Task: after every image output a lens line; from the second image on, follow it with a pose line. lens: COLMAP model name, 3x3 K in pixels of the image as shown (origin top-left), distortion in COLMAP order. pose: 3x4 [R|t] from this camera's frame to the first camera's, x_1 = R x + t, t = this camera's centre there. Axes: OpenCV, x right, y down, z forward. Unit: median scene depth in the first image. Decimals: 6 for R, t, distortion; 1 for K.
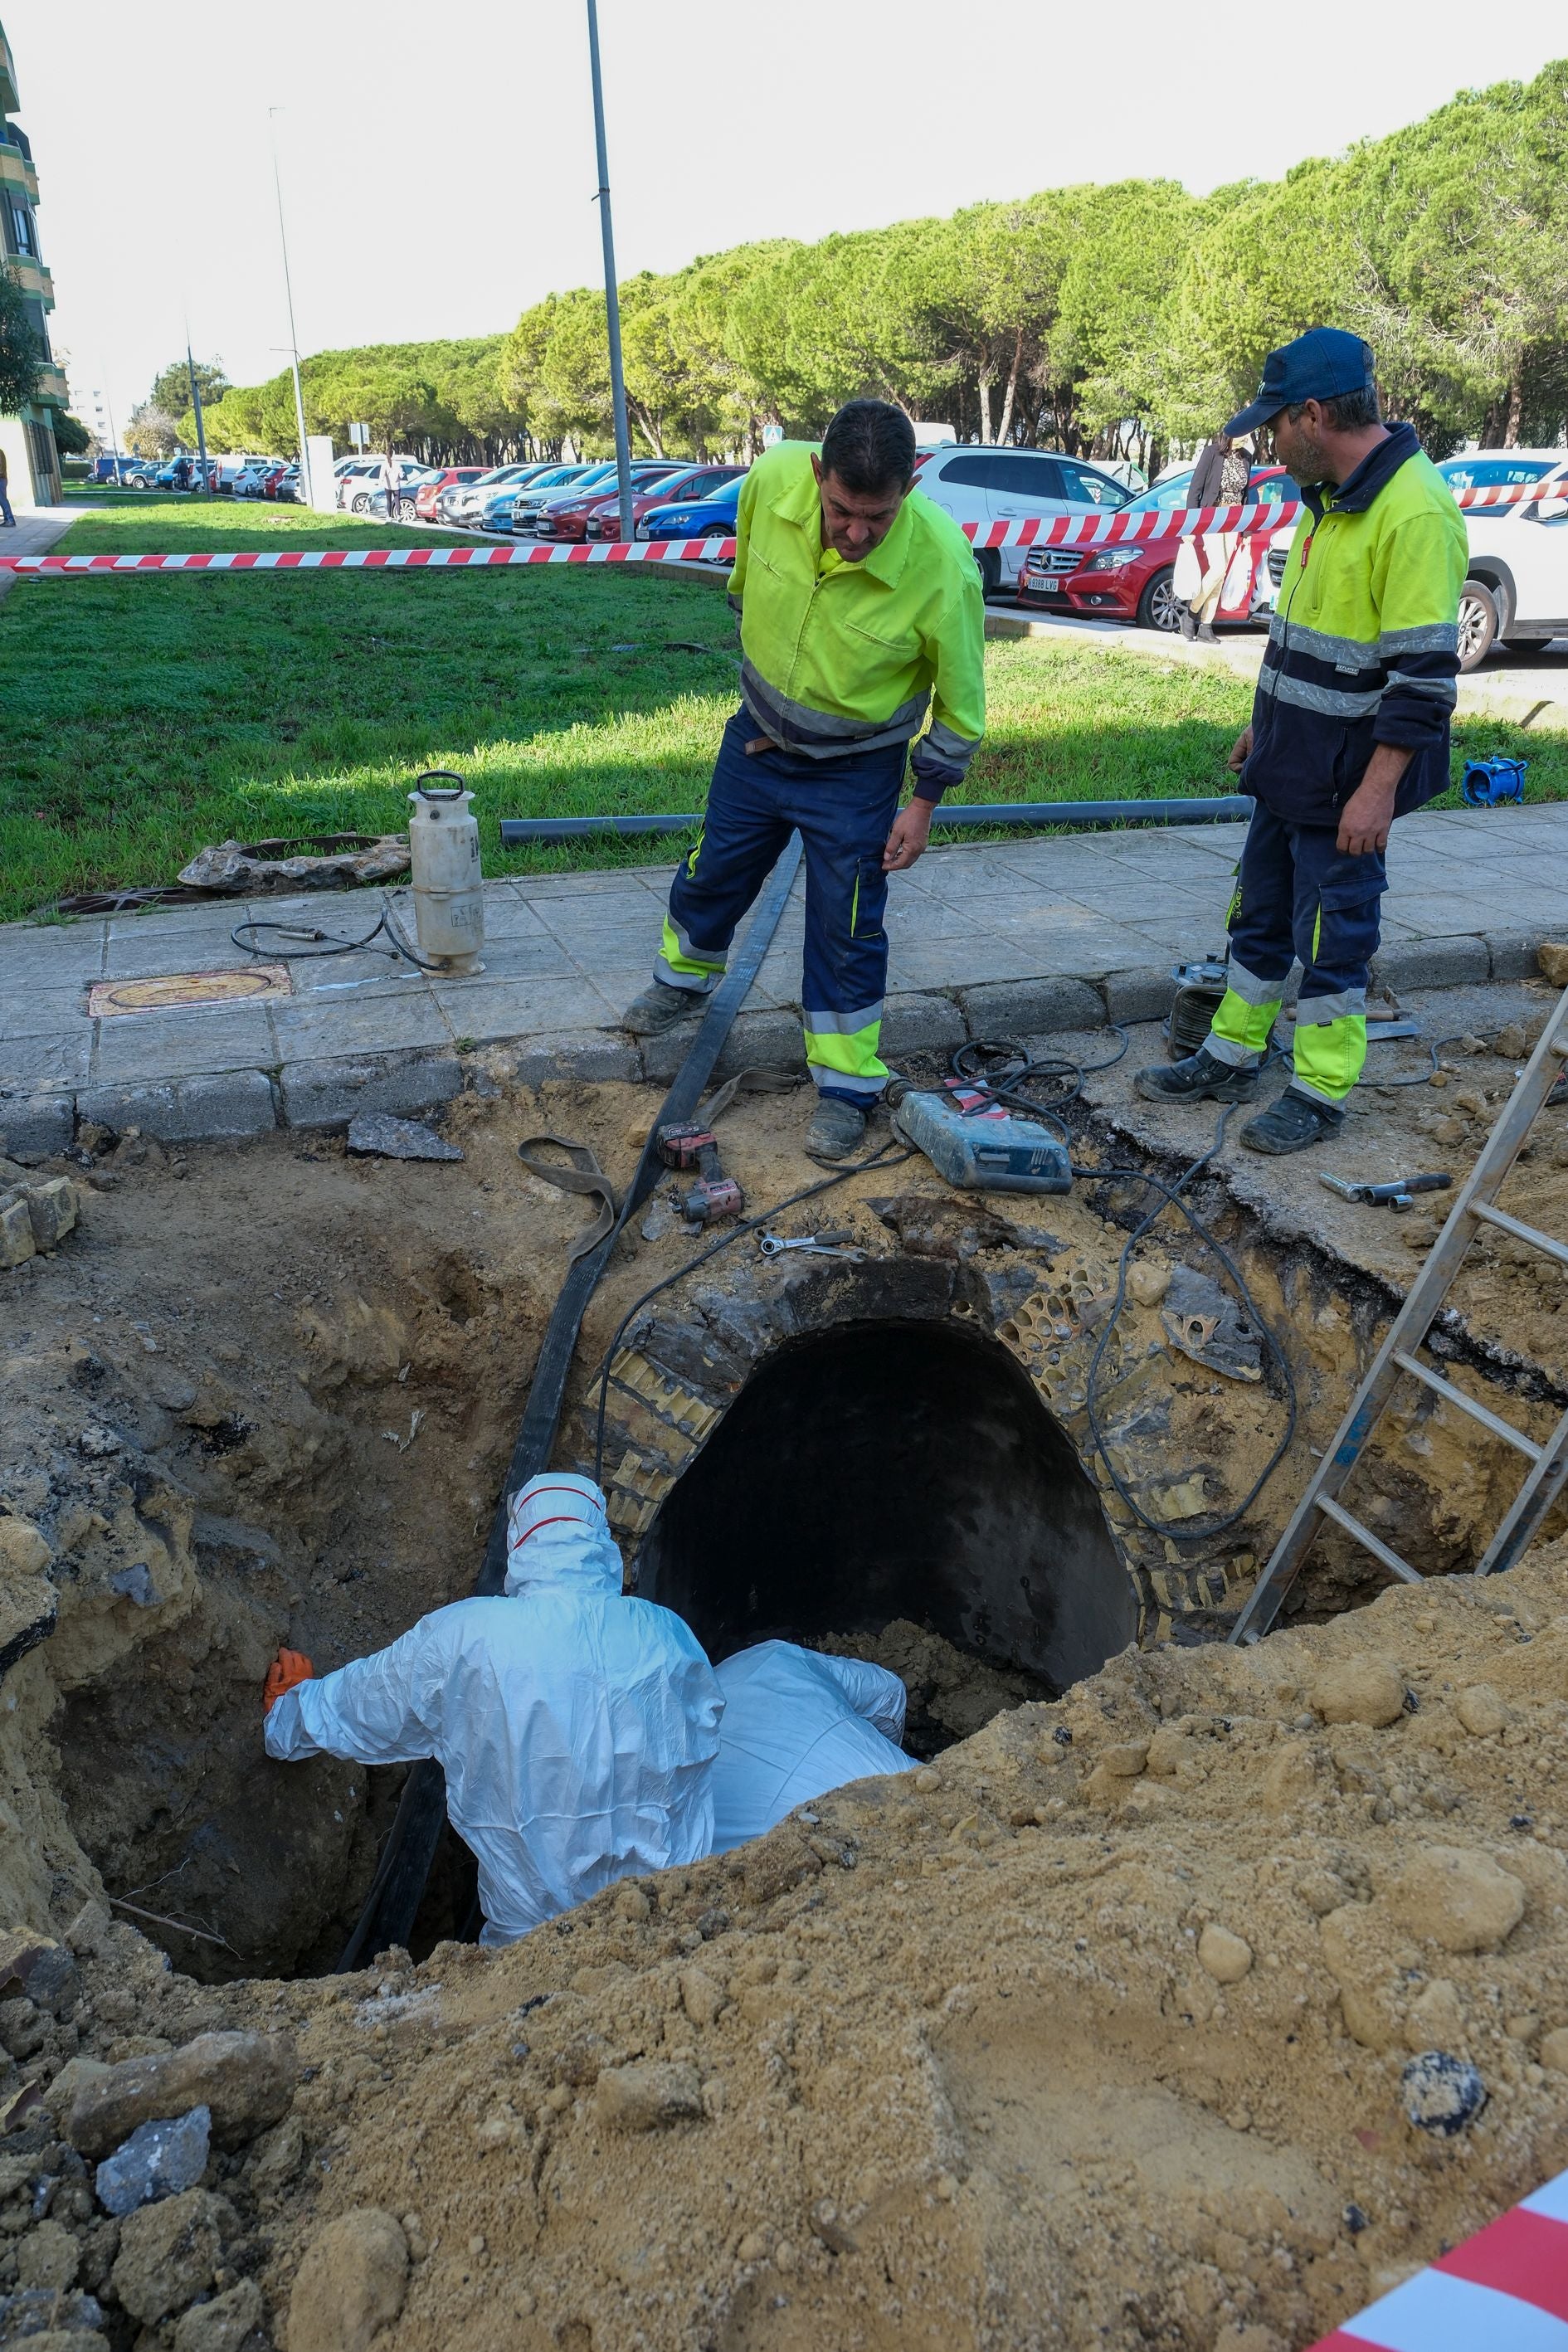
lens RADIAL K [[1622.1, 0, 780.6], [0, 1622.1, 1200.0], [0, 0, 1]] dist [-0.015235, 0.015474]
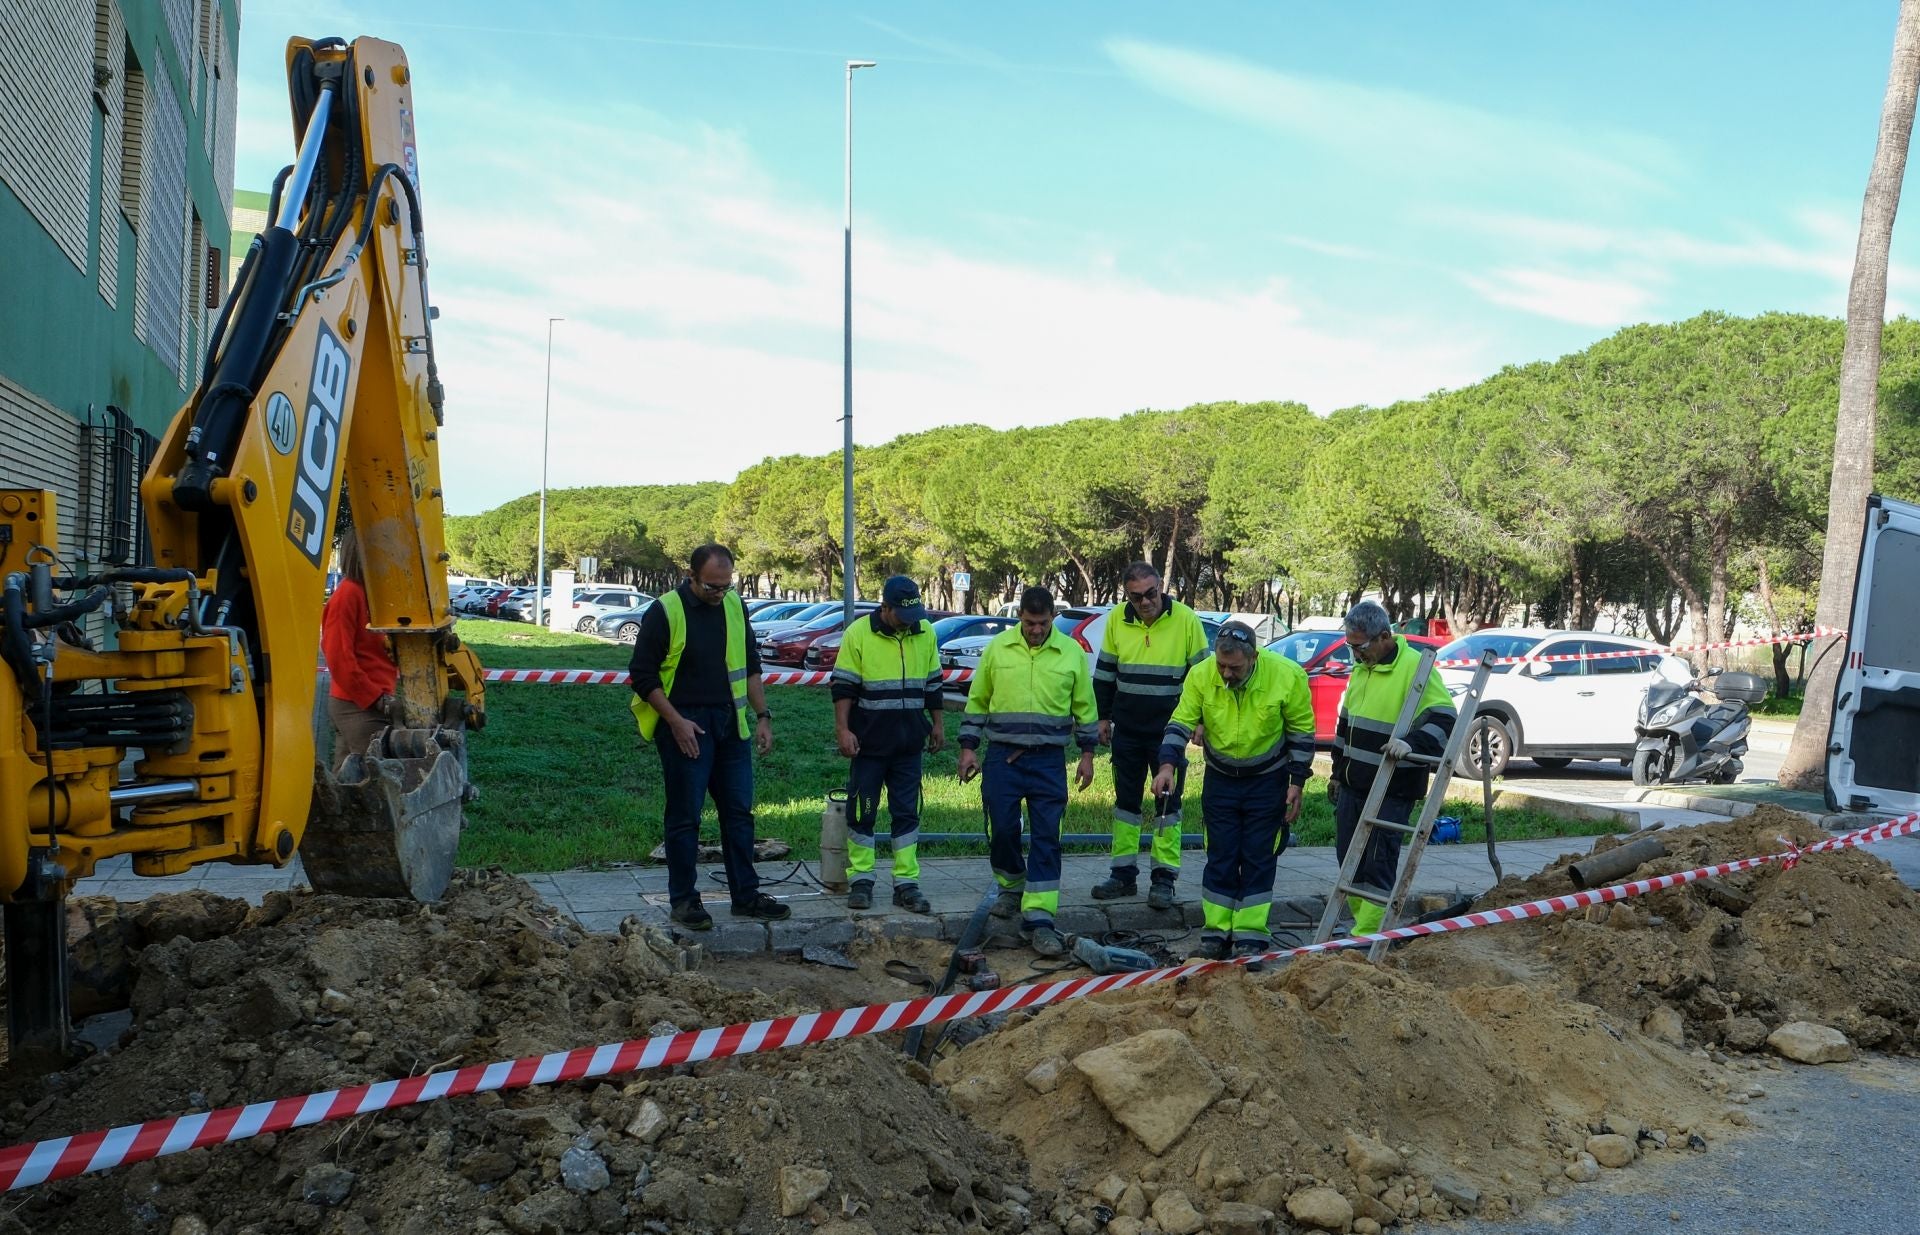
lens RADIAL K [[1616.0, 0, 977.5], [0, 1616.0, 701.8], [0, 0, 1]] dist [0.097547, -0.000817]
pose [[0.999544, 0.028879, 0.008825, -0.075982], [-0.023819, 0.933638, -0.357426, 0.388915], [-0.018562, 0.357053, 0.933900, -1.016877]]
